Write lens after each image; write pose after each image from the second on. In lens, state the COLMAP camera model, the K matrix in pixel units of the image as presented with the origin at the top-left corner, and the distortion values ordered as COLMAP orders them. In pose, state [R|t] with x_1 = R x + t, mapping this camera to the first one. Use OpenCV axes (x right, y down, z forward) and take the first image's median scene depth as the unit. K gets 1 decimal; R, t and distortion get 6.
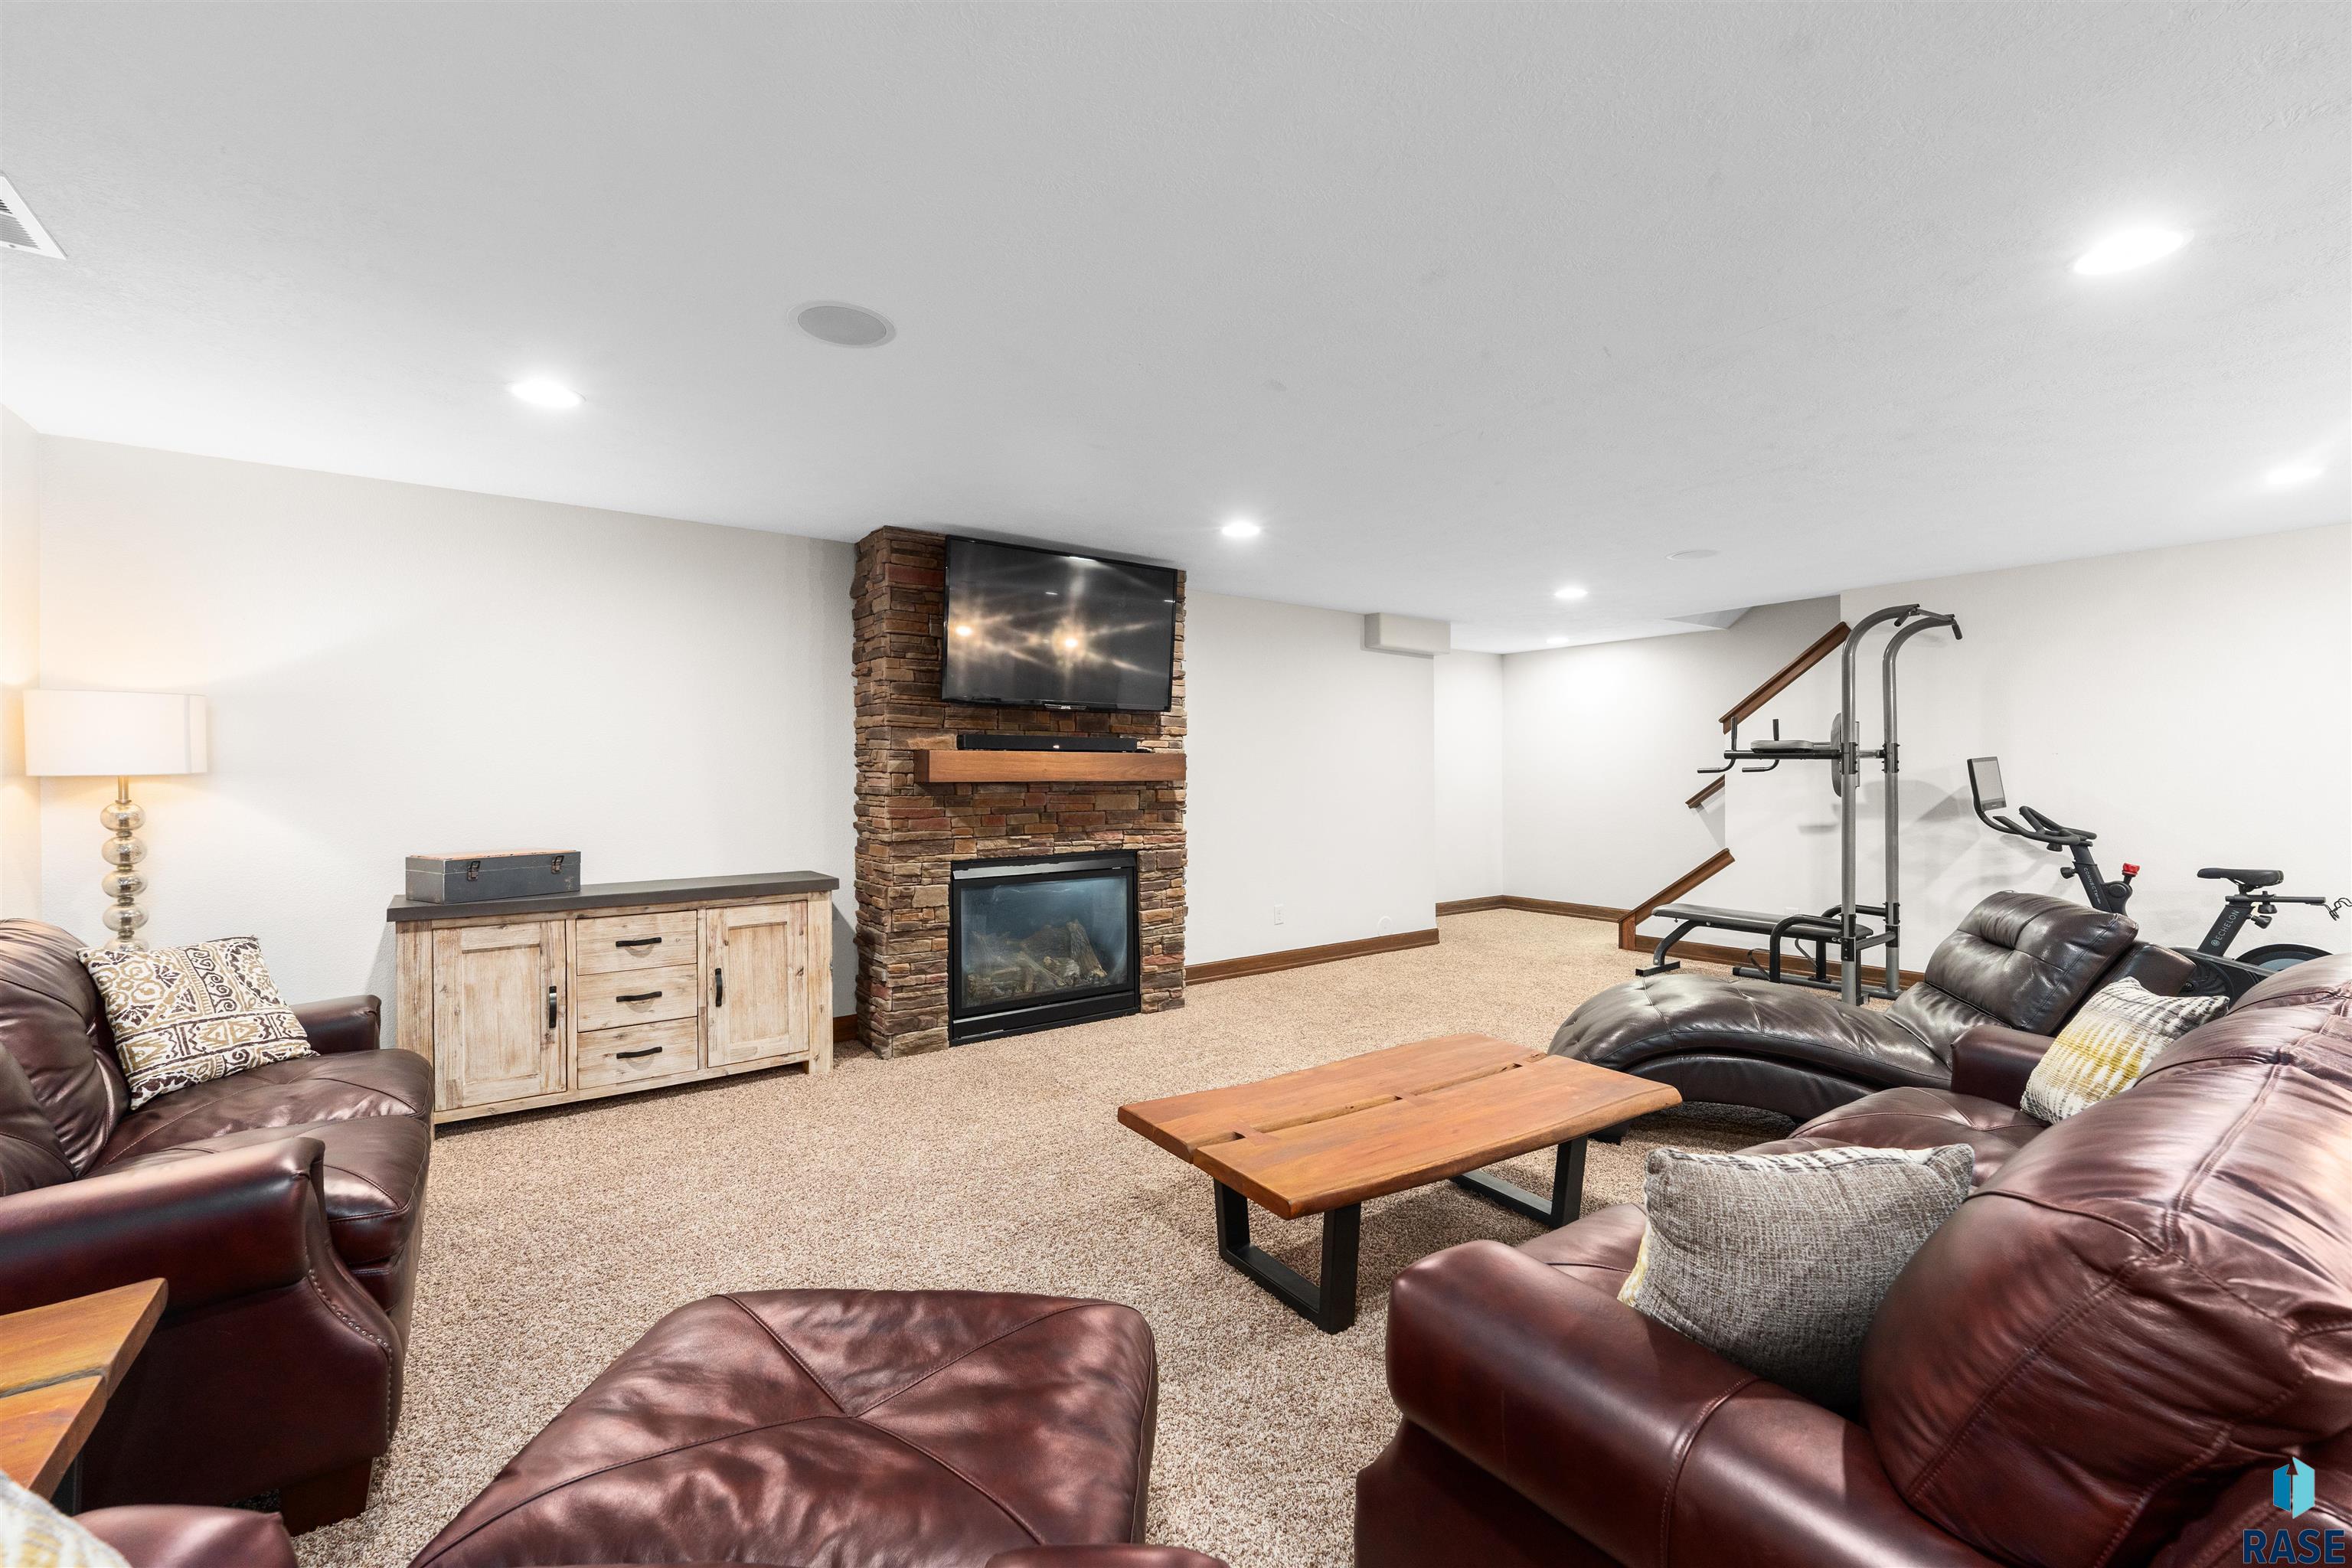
lens RADIAL K [[973.8, 0, 1174.8], [0, 973.8, 779.2], [0, 0, 1]] dist [-0.000435, -0.001053]
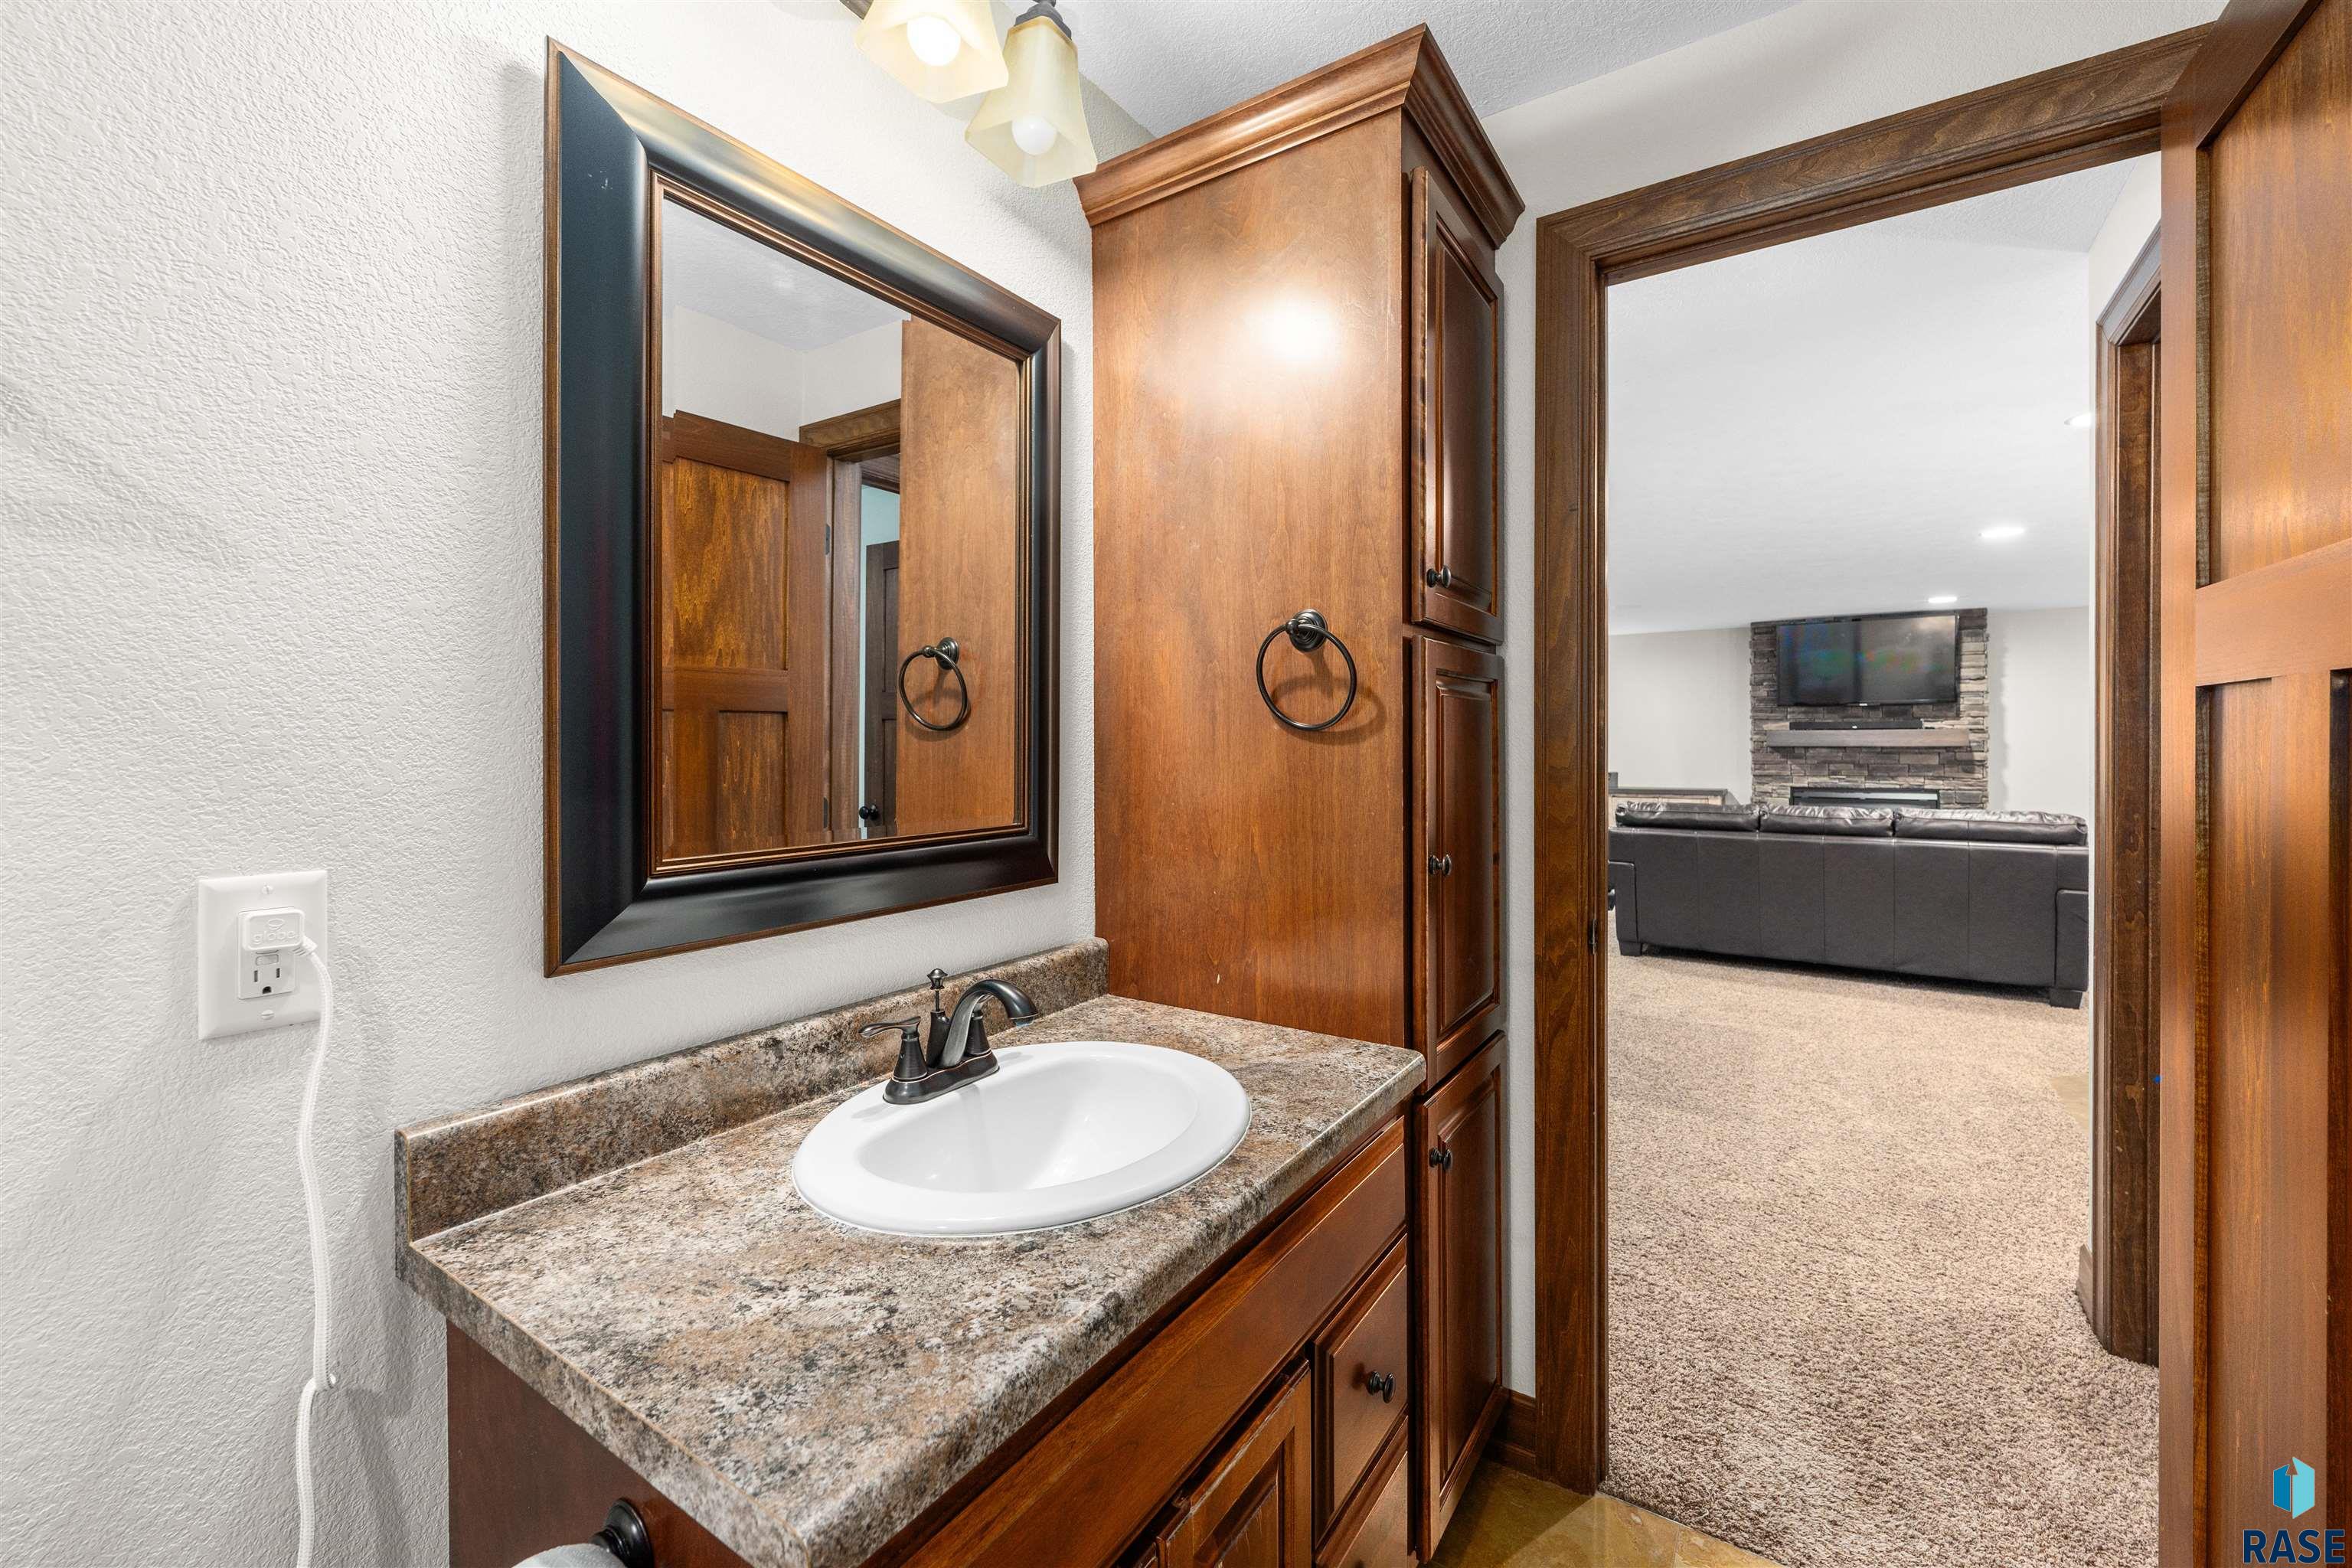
lens RADIAL K [[973.8, 0, 1173.4], [0, 973.8, 761.0], [0, 0, 1]] dist [-0.000435, -0.001053]
pose [[0.358995, 0.016867, -0.933187, 0.969279], [-0.007915, 0.999856, 0.015027, 0.011163], [0.933306, 0.001991, 0.359077, -0.721363]]
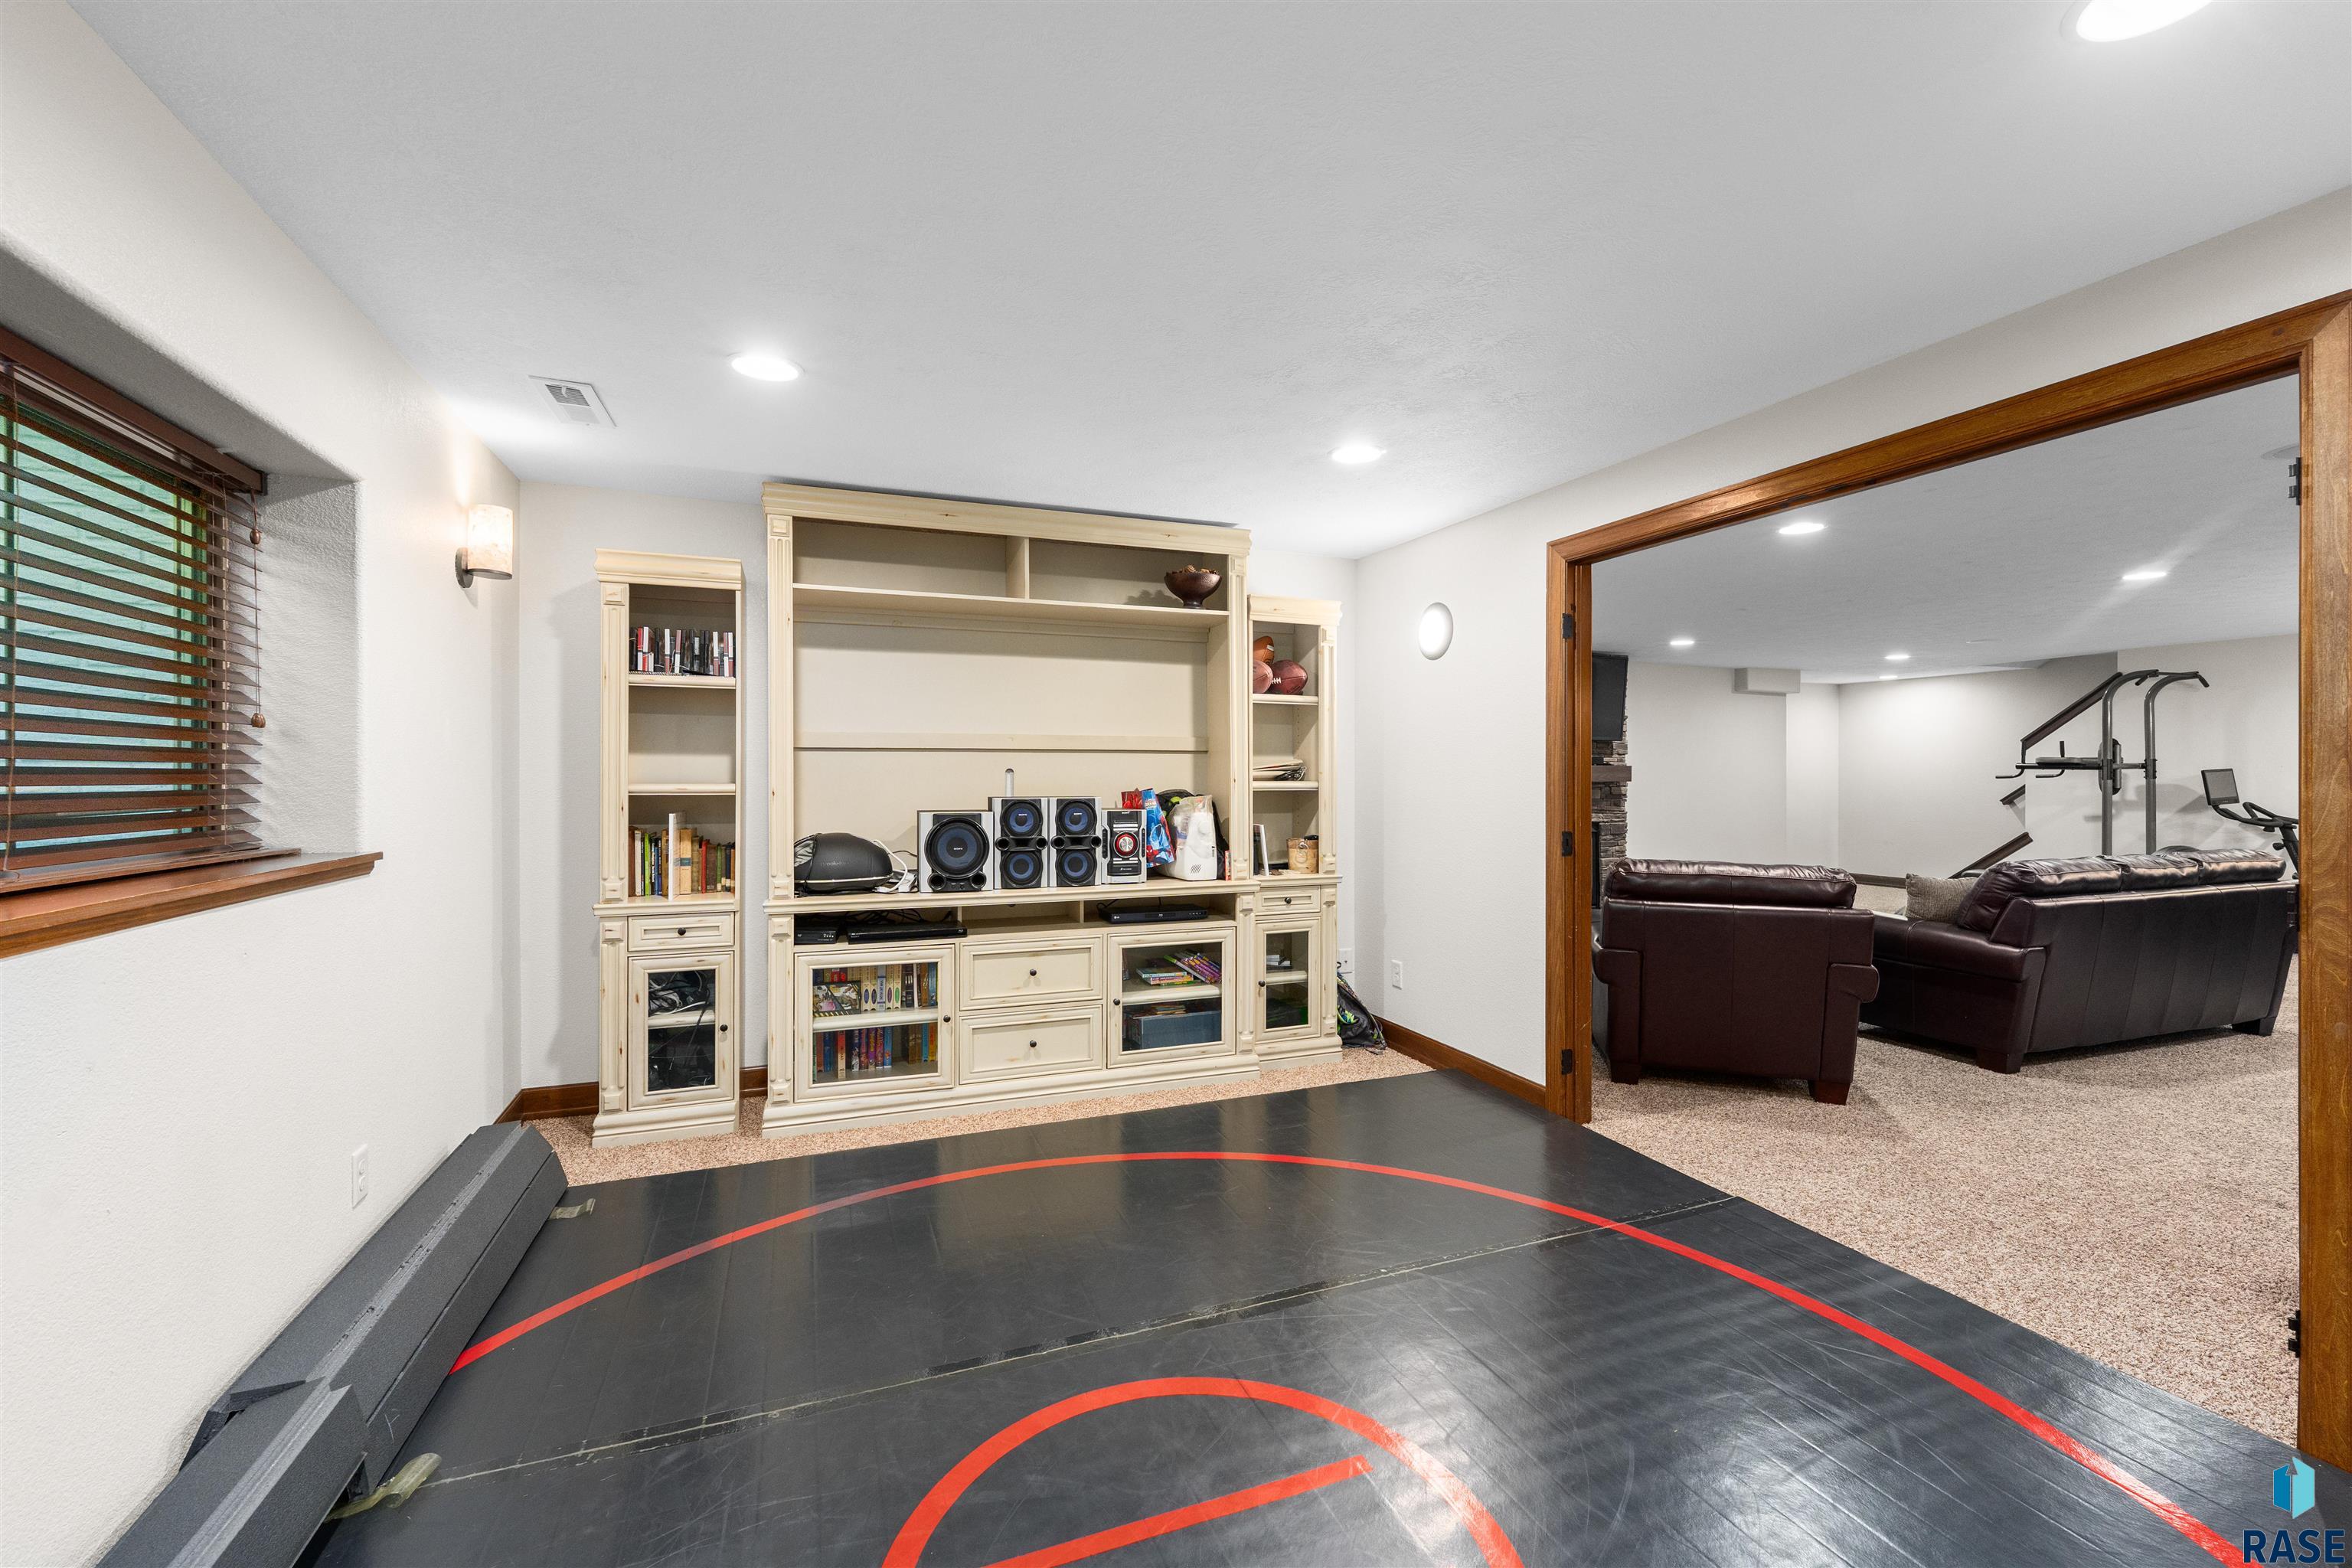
lens RADIAL K [[973.8, 0, 1175.5], [0, 973.8, 779.2], [0, 0, 1]] dist [-0.000435, -0.001053]
pose [[0.965554, 0.005324, -0.260148, -0.300126], [-0.006143, 0.999978, -0.002336, 0.006154], [0.260130, 0.003853, 0.965566, -0.799453]]
